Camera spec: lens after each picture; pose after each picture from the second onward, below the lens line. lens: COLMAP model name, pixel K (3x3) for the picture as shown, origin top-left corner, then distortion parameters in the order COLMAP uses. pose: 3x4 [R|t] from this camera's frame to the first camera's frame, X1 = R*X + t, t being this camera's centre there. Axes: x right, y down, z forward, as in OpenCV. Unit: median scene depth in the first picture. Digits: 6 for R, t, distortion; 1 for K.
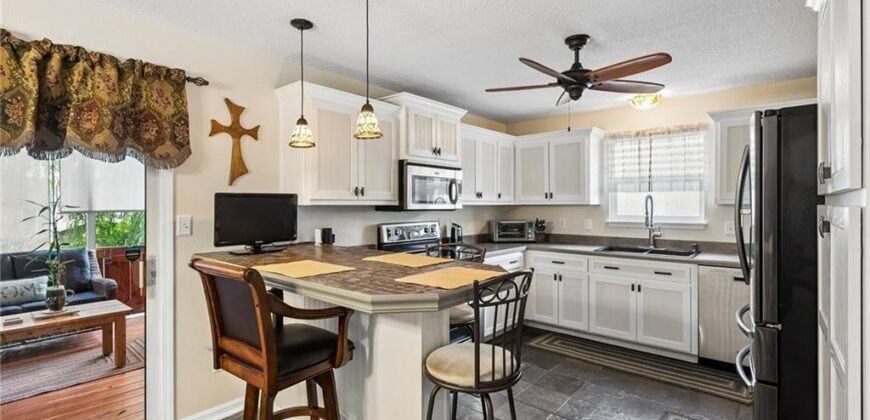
lens RADIAL K [[398.1, 0, 435.0], [0, 398.1, 210.0], [0, 0, 1]] dist [0.000482, 0.000108]
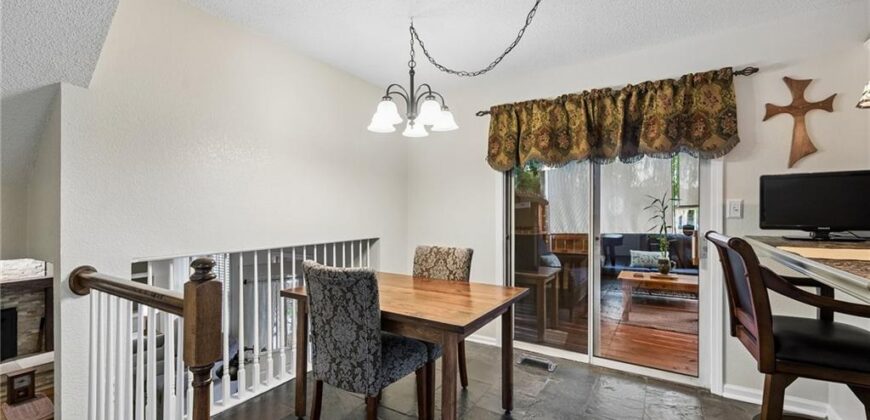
lens RADIAL K [[351.2, 0, 435.0], [0, 351.2, 210.0], [0, 0, 1]] dist [-0.001195, 0.000104]
pose [[0.141919, 0.001792, -0.989877, 0.216755], [-0.007396, 0.999972, 0.000750, 0.050752], [0.989851, 0.007215, 0.141928, 0.054893]]
